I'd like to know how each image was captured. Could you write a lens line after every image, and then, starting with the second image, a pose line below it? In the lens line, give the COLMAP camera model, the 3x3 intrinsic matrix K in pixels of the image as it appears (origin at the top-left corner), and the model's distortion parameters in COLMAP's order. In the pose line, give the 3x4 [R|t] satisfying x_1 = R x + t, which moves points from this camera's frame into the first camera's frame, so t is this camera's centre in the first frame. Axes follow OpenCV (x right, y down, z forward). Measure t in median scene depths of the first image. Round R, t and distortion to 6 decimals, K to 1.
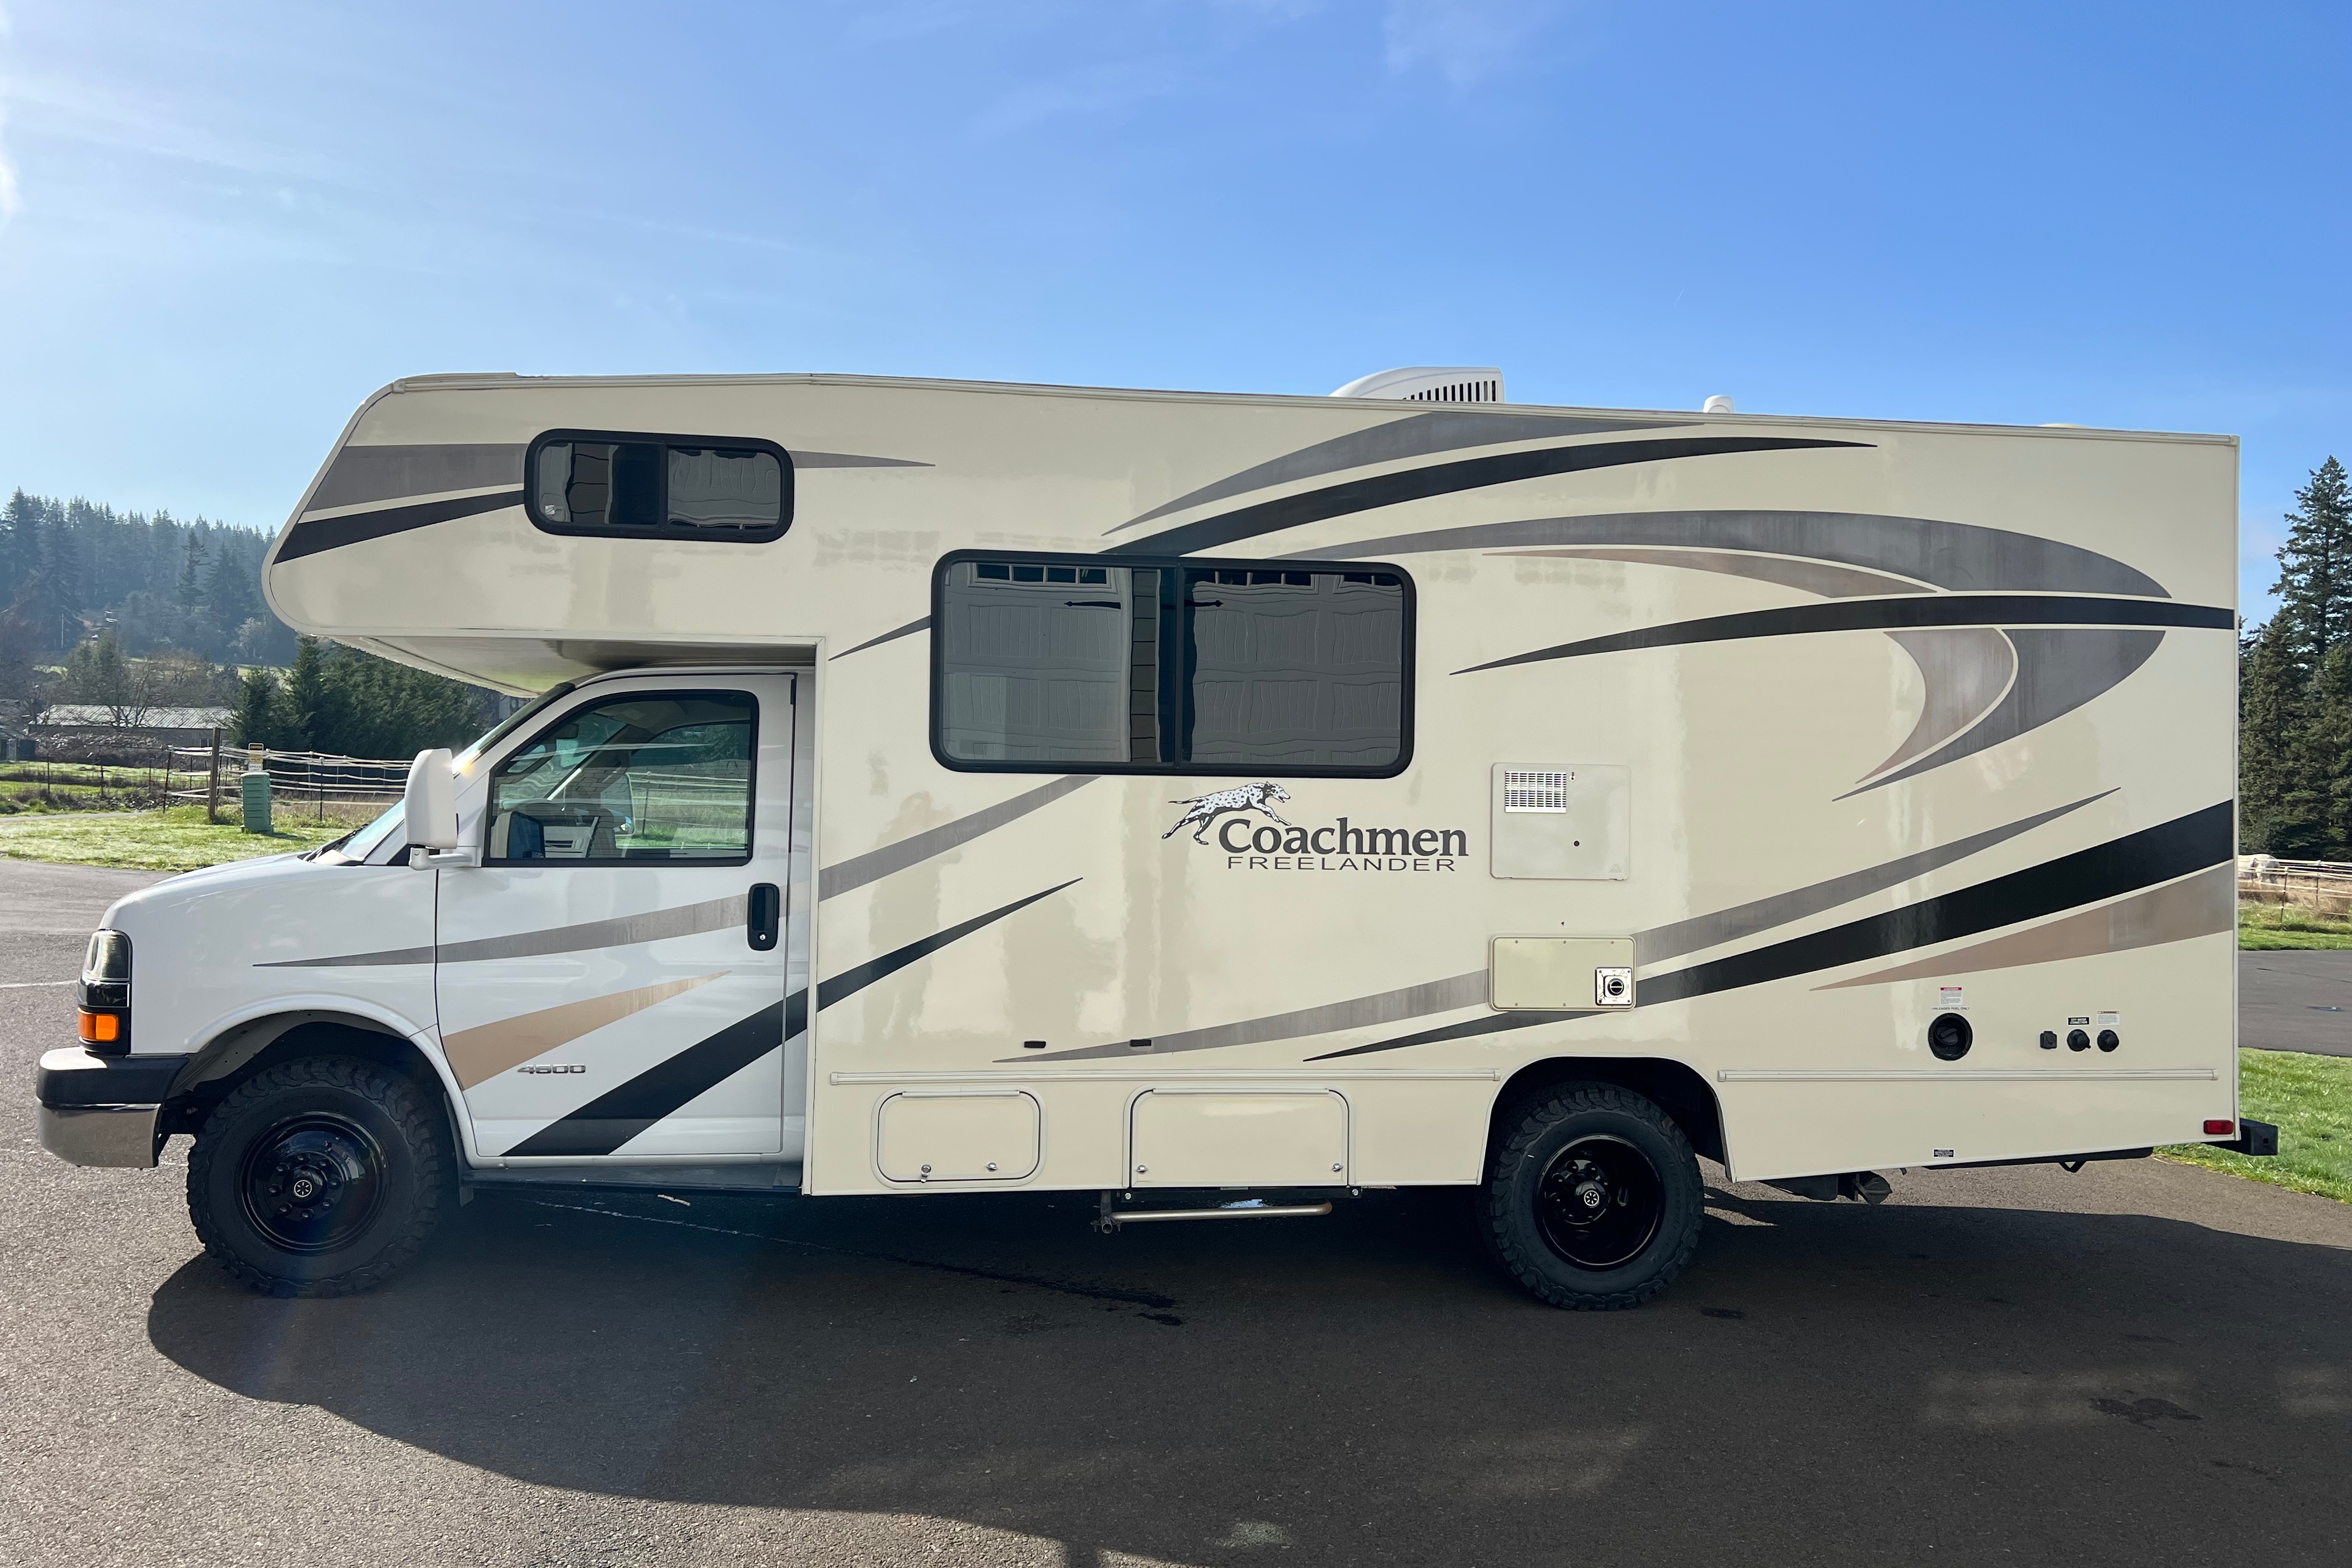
lens RADIAL K [[1753.0, 0, 1176.0], [0, 1753.0, 784.0], [0, 0, 1]] dist [0.127913, -0.191575]
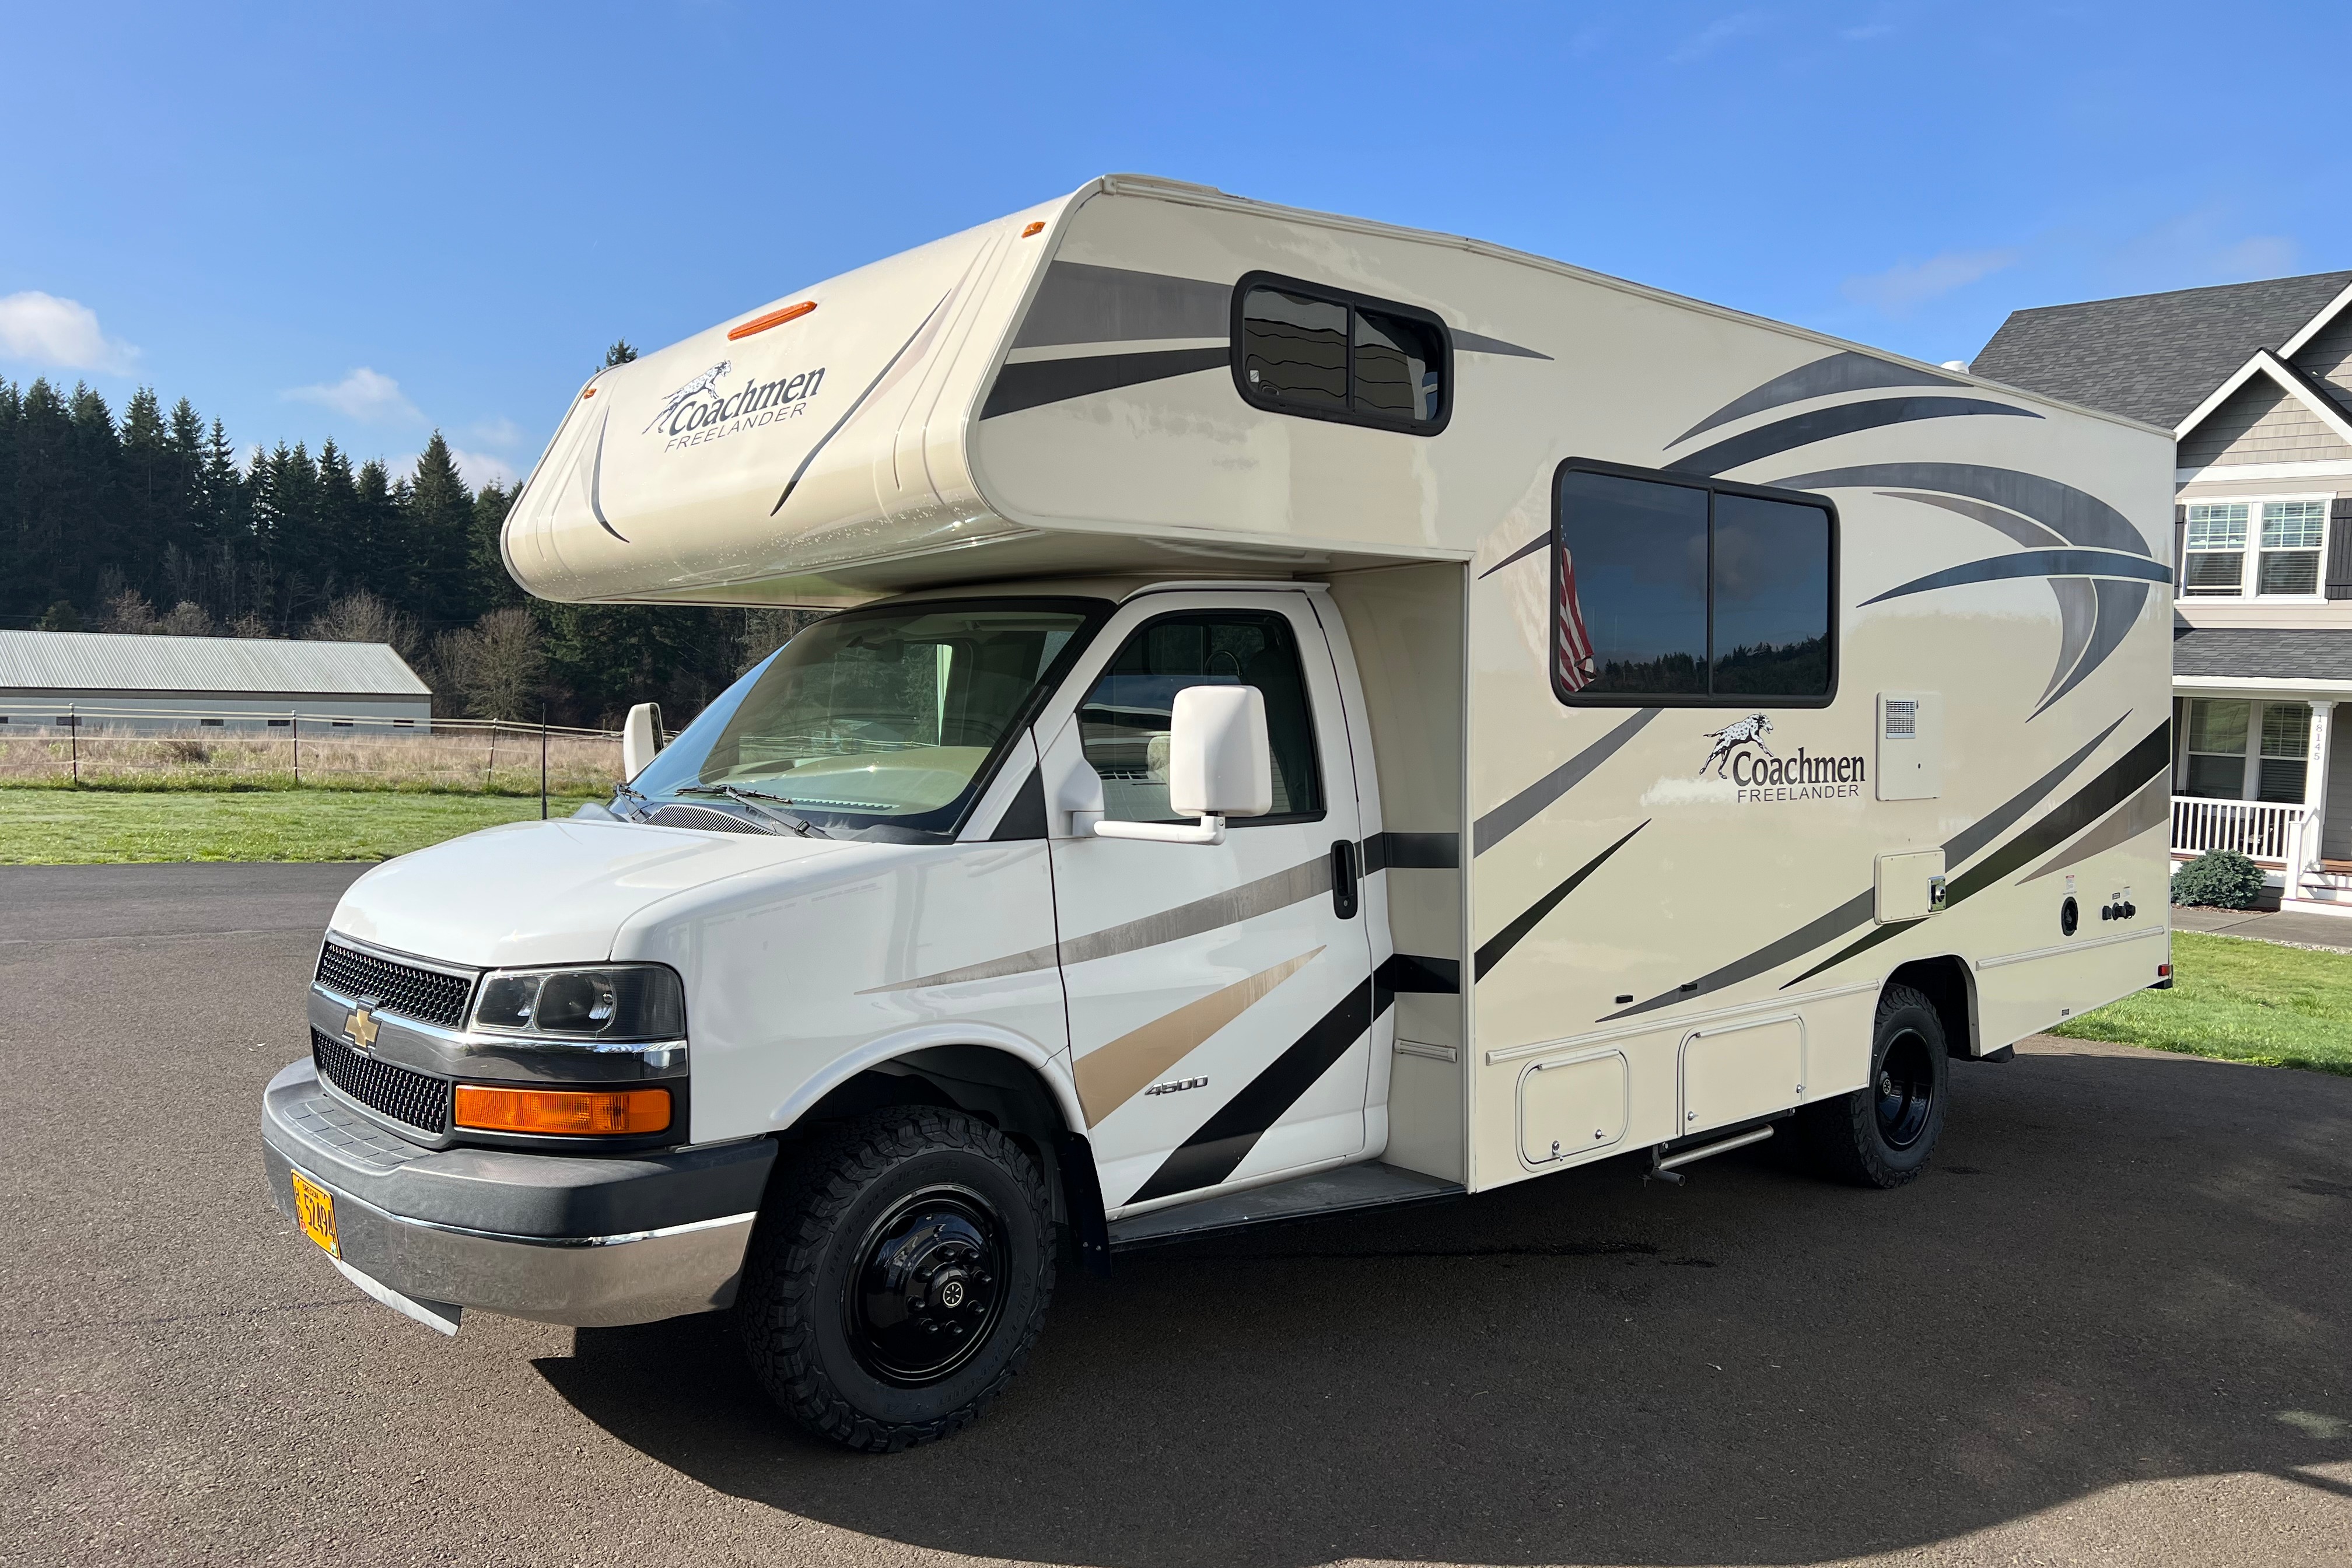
lens RADIAL K [[1753.0, 0, 1176.0], [0, 1753.0, 784.0], [0, 0, 1]] dist [0.127913, -0.191575]
pose [[0.832187, -0.033237, 0.553498, -0.779741], [0.001342, 0.998320, 0.057931, -0.019779], [-0.554494, -0.047467, 0.830833, 0.353576]]
